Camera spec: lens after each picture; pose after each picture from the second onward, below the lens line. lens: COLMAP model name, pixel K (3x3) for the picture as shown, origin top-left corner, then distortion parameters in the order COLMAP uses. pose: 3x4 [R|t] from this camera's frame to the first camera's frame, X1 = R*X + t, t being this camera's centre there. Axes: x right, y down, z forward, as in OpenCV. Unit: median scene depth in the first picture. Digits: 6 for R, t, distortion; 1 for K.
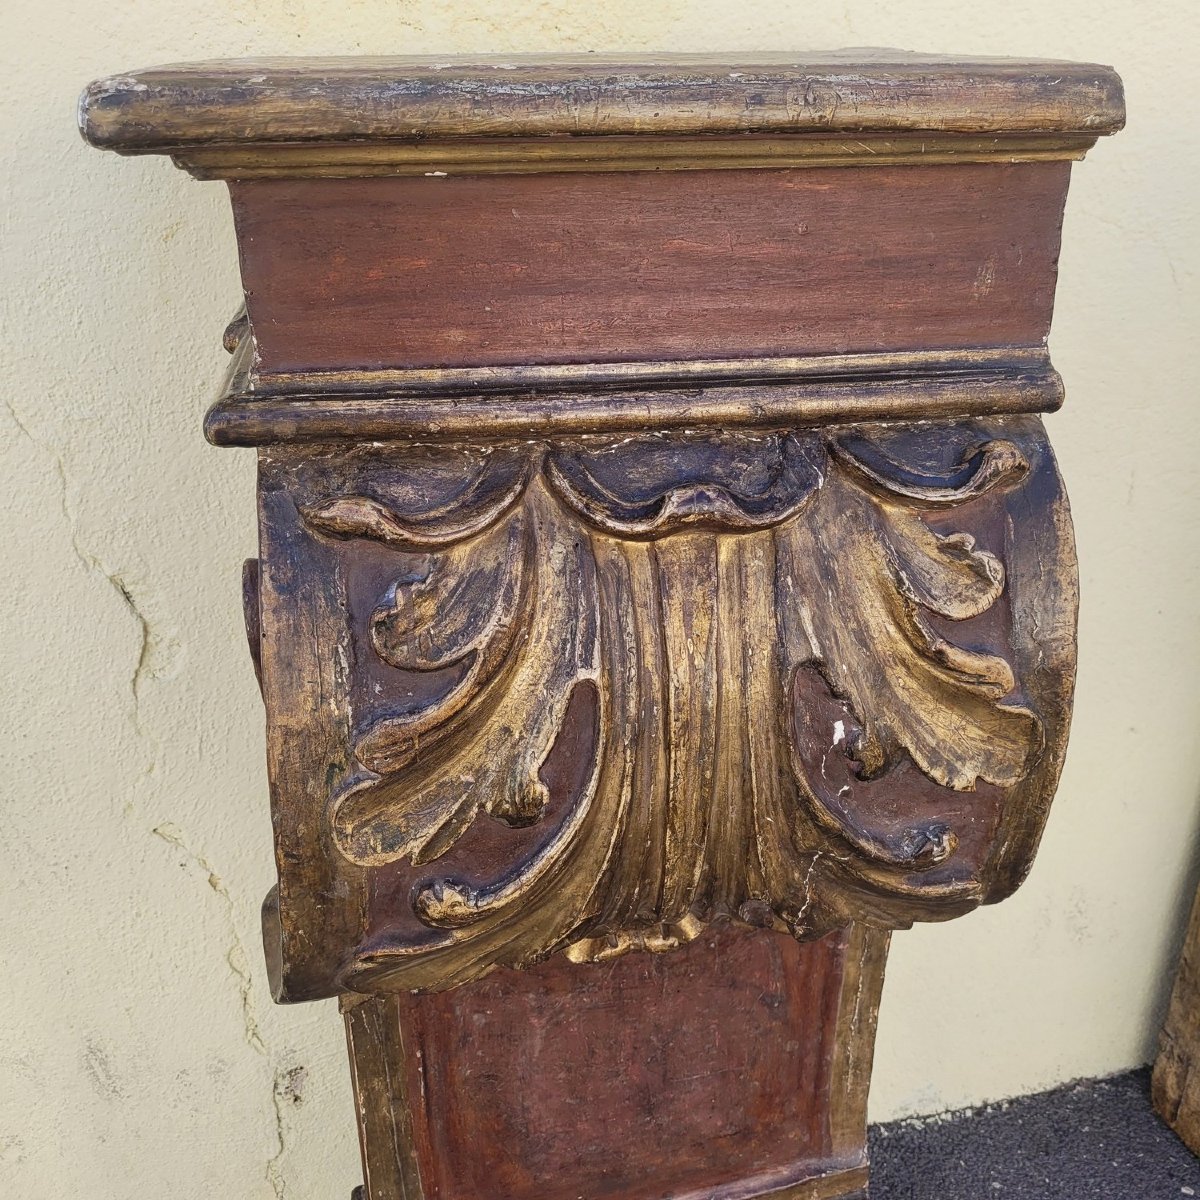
lens RADIAL K [[1261.8, 0, 604.8], [0, 1261.8, 589.6], [0, 0, 1]] dist [0.026273, 0.000000]
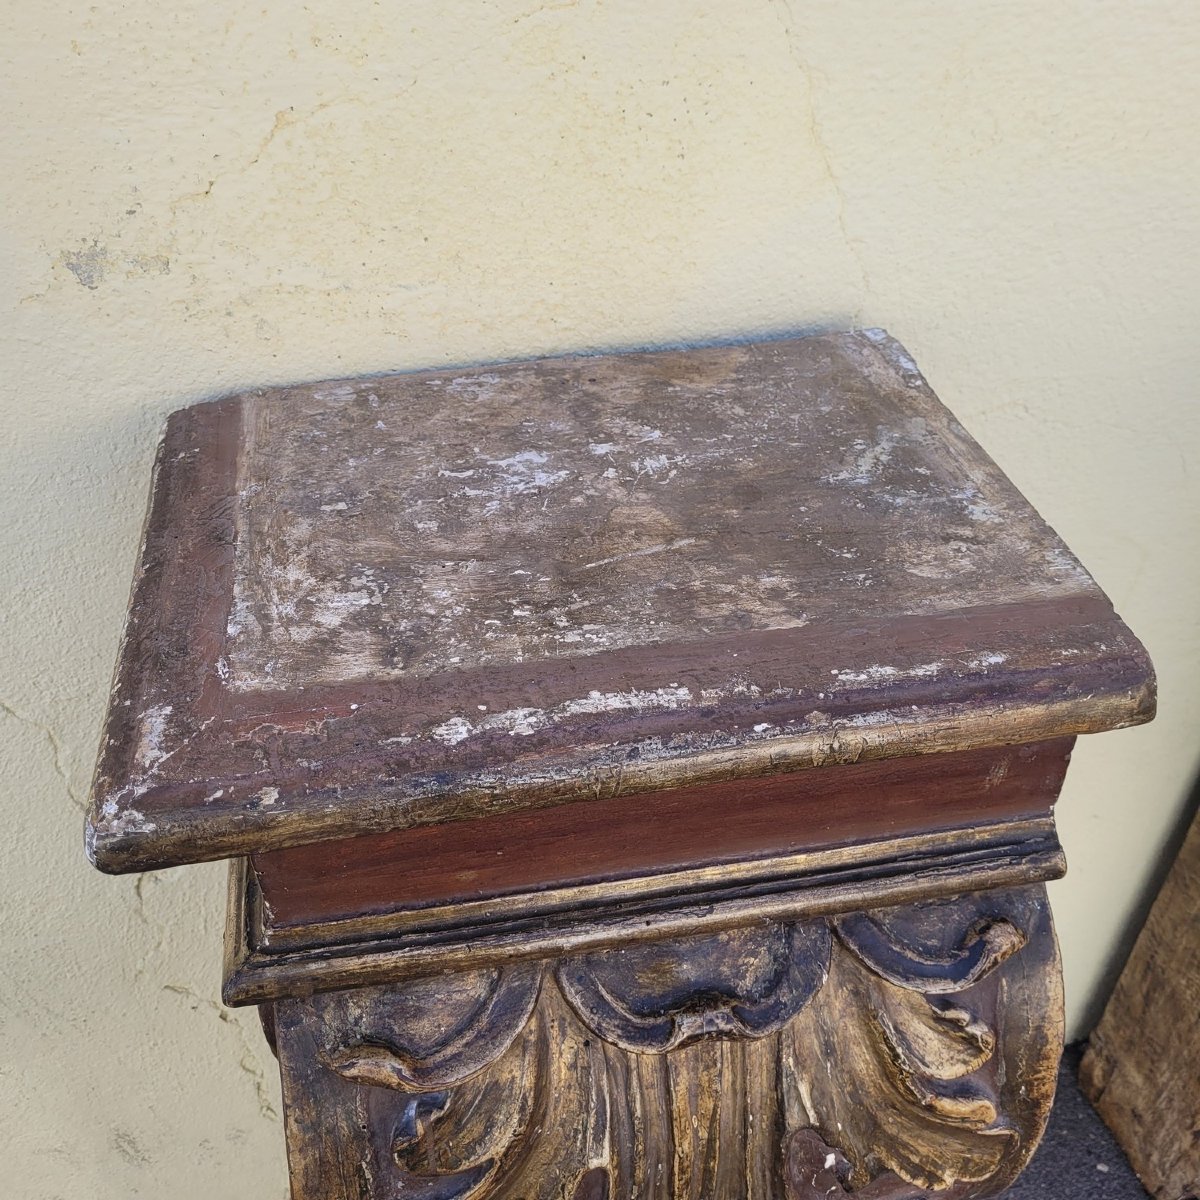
lens RADIAL K [[1261.8, 0, 595.6], [0, 1261.8, 590.7], [0, 0, 1]] dist [0.026273, 0.000000]
pose [[0.999714, -0.001964, 0.023820, -0.038693], [-0.003778, 0.971107, 0.238615, -0.628742], [-0.023600, -0.238637, 0.970822, 0.079899]]
